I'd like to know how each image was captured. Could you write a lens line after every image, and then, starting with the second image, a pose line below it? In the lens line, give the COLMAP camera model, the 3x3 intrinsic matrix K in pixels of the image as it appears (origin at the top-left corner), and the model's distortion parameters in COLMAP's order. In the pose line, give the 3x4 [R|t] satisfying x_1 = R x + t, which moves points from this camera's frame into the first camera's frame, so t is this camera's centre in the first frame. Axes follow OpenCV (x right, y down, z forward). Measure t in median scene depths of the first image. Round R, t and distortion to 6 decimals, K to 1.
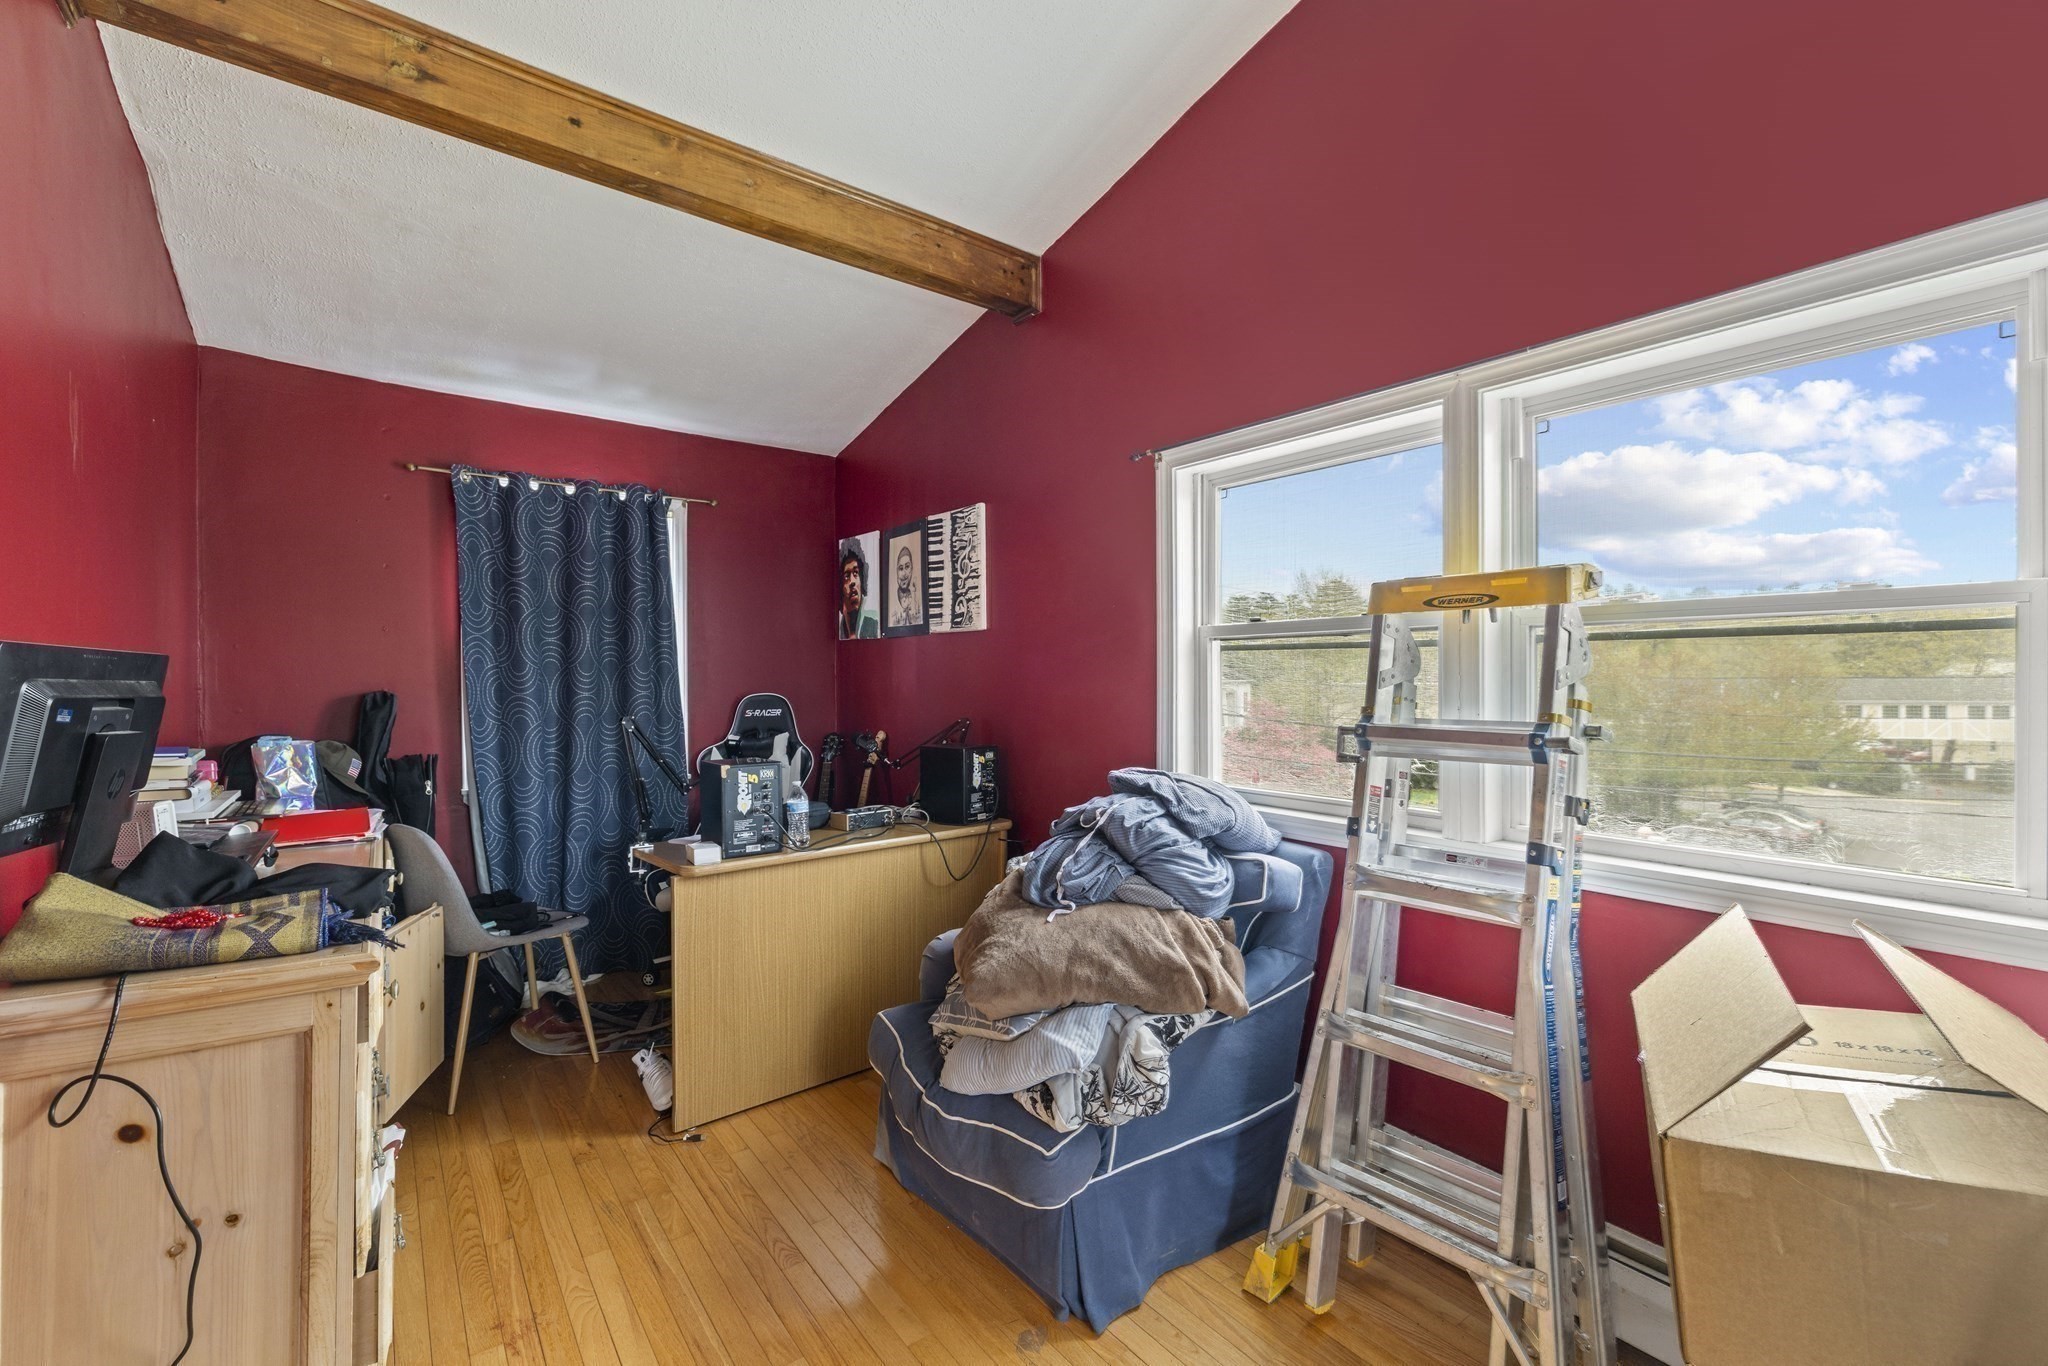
lens RADIAL K [[872.0, 0, 1020.9], [0, 872.0, 688.8], [0, 0, 1]] dist [0.003888, 0.000130]
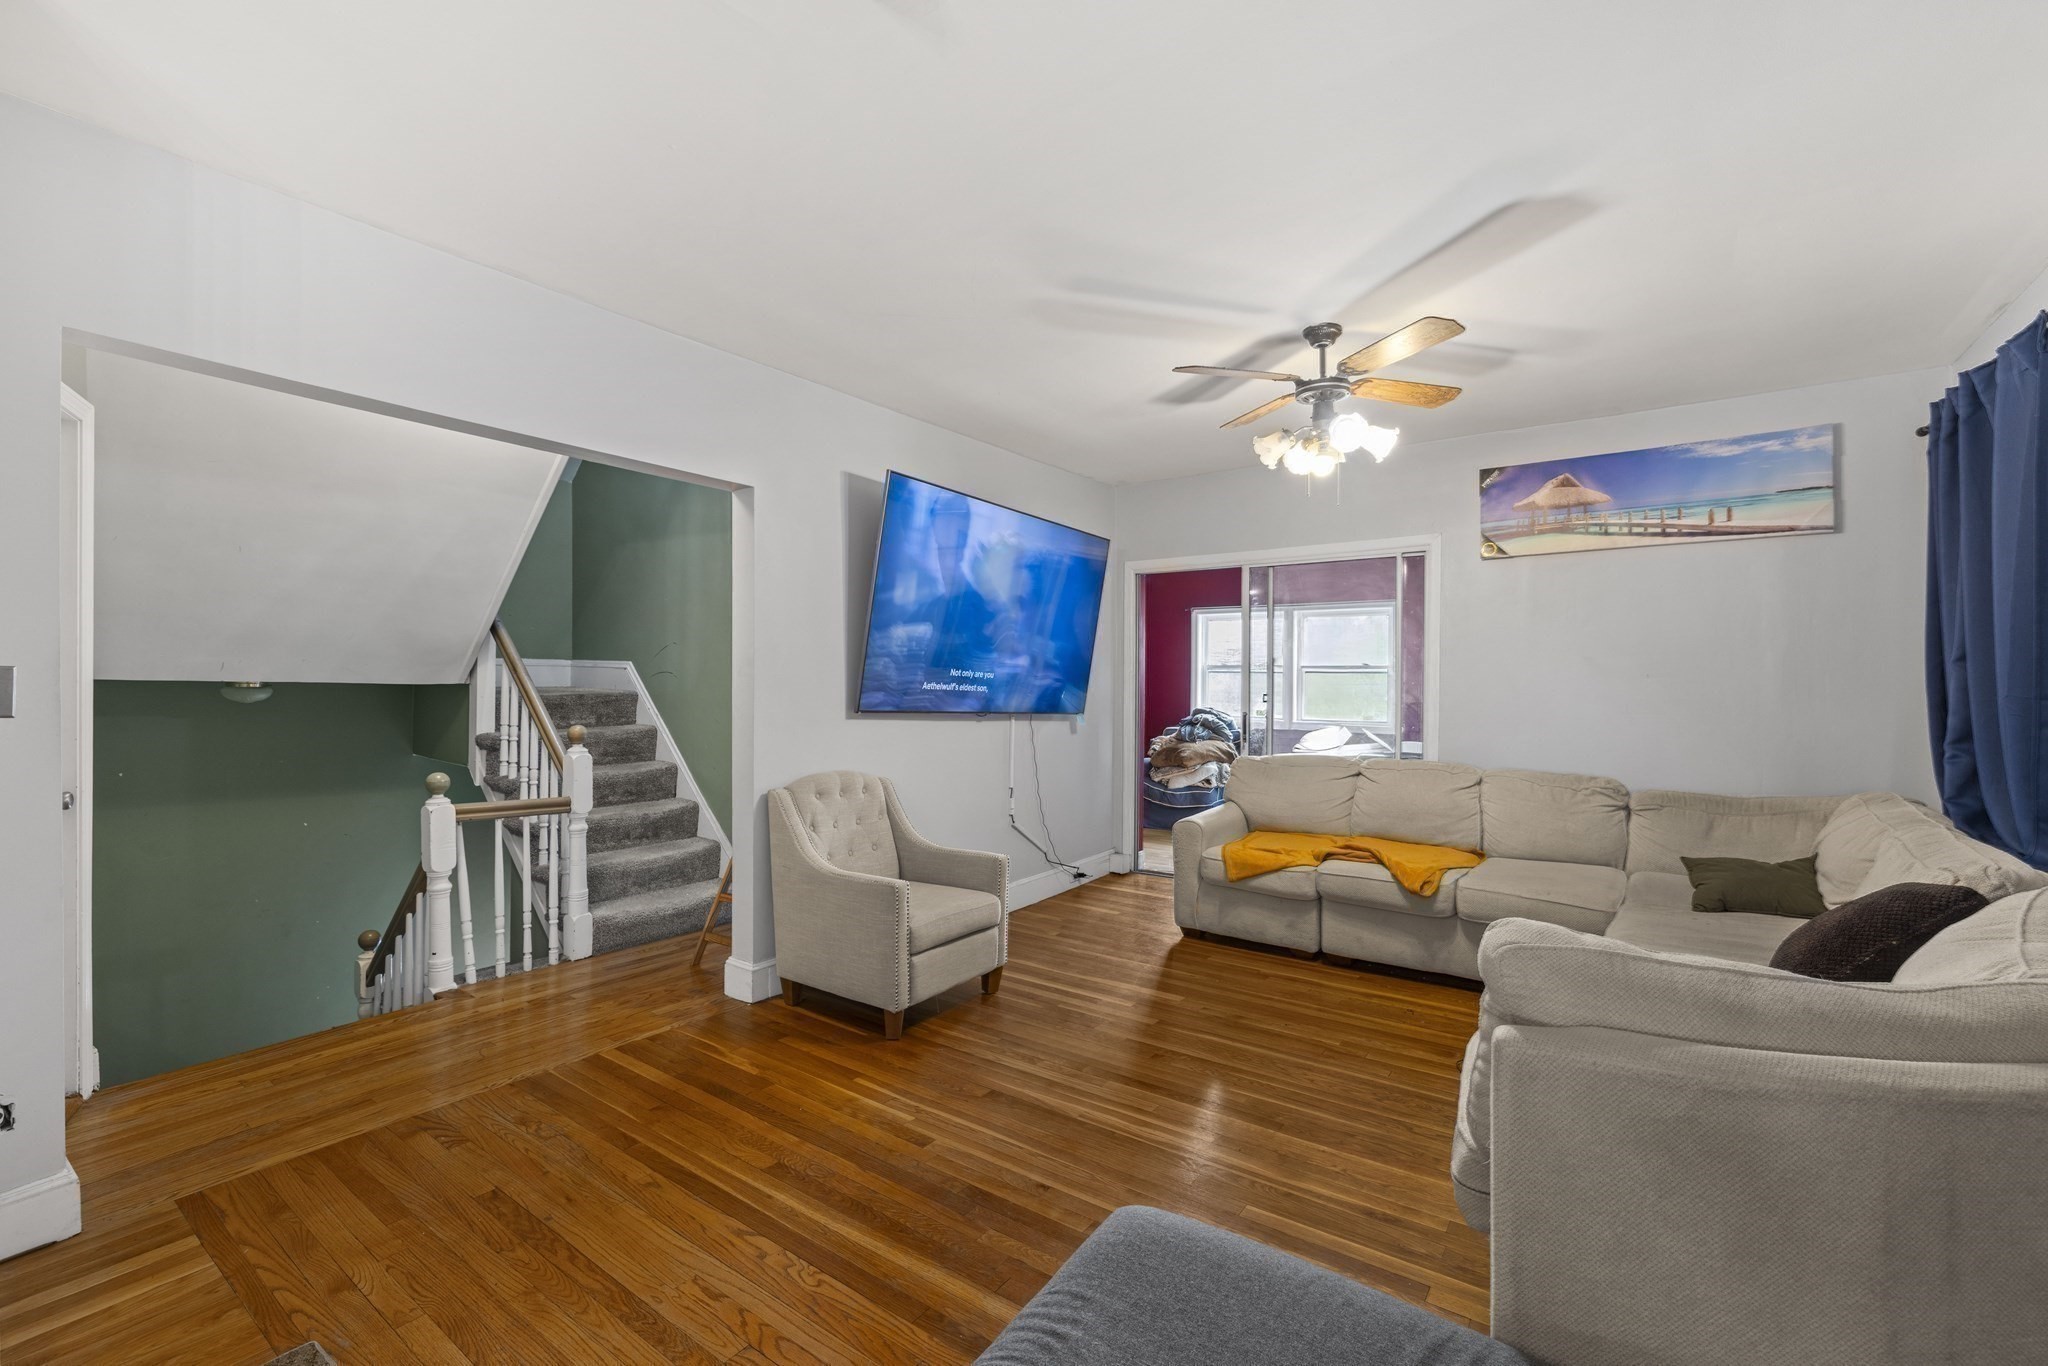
lens RADIAL K [[872.0, 0, 1020.9], [0, 872.0, 686.6], [0, 0, 1]] dist [0.003888, 0.000130]
pose [[0.952062, -0.003155, 0.305889, -1.950421], [0.000398, 0.999959, 0.009076, -0.026958], [-0.305905, -0.008519, 0.952024, -2.522596]]
